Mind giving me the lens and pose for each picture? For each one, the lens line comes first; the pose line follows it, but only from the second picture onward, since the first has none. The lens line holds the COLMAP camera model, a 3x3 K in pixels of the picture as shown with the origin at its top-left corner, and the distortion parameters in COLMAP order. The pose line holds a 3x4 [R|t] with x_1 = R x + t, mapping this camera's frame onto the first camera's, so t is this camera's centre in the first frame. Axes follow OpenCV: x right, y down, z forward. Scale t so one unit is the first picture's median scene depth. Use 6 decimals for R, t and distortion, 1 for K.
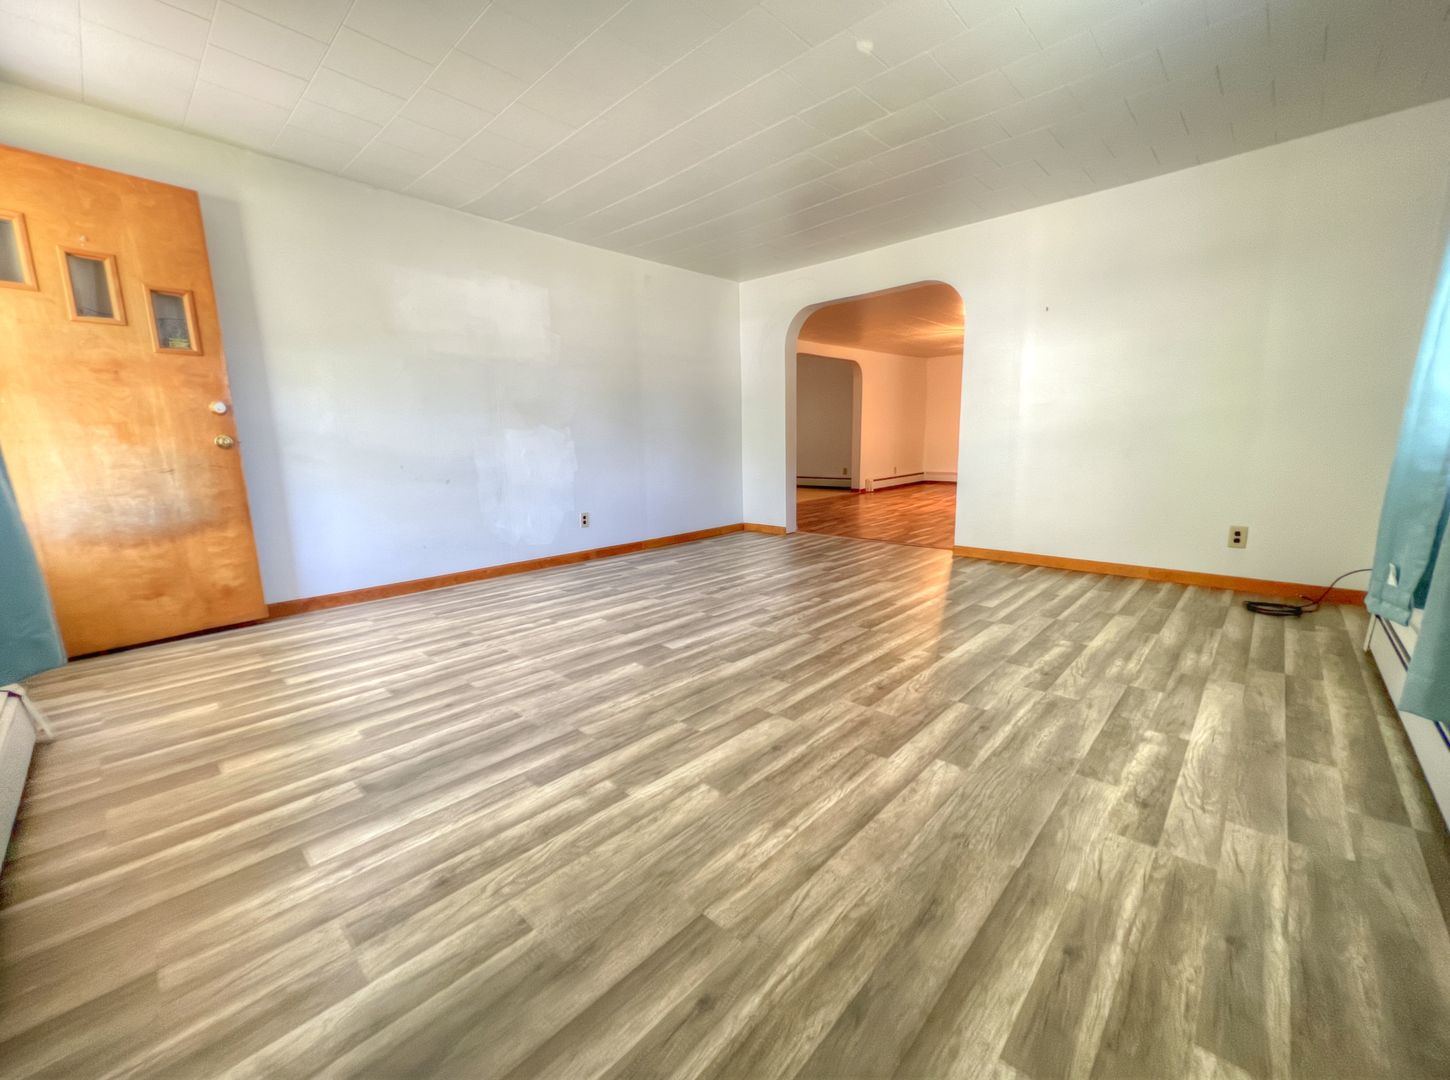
lens RADIAL K [[585.0, 0, 737.0], [0, 585.0, 538.7], [0, 0, 1]] dist [-0.002422, 0.001310]
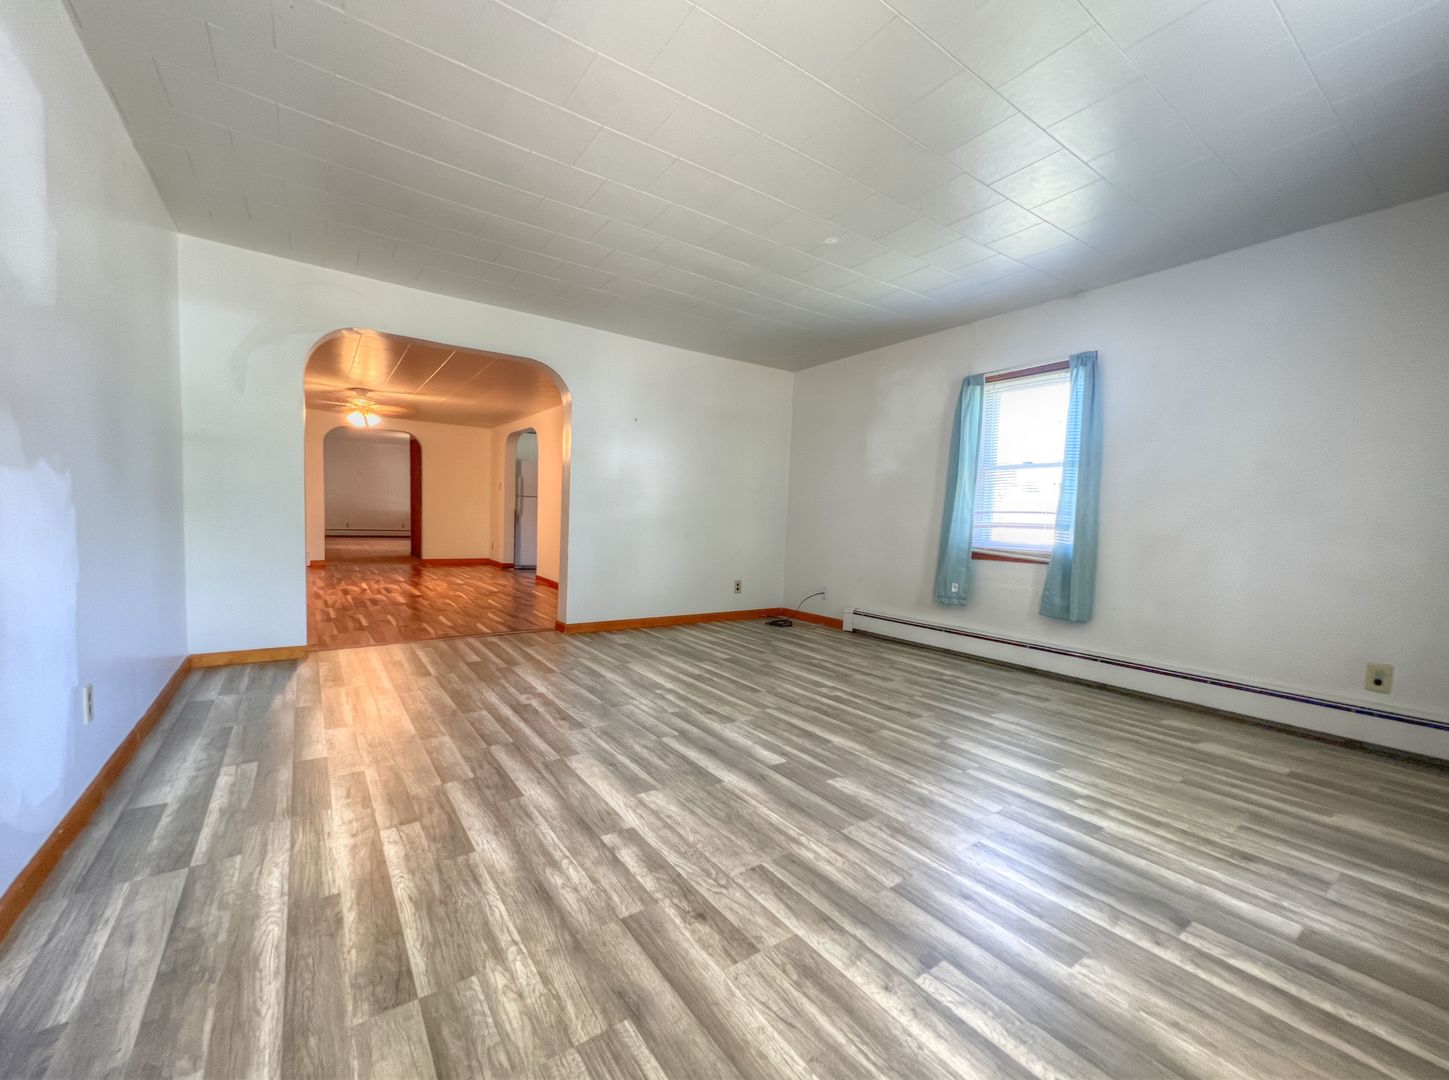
lens RADIAL K [[584.6, 0, 732.1], [0, 584.6, 547.8], [0, 0, 1]] dist [-0.002422, 0.001310]
pose [[0.208796, -0.026065, 0.977612, -1.043997], [0.127353, 0.991857, -0.000754, -0.154622], [-0.969632, 0.124659, 0.210416, 0.891071]]
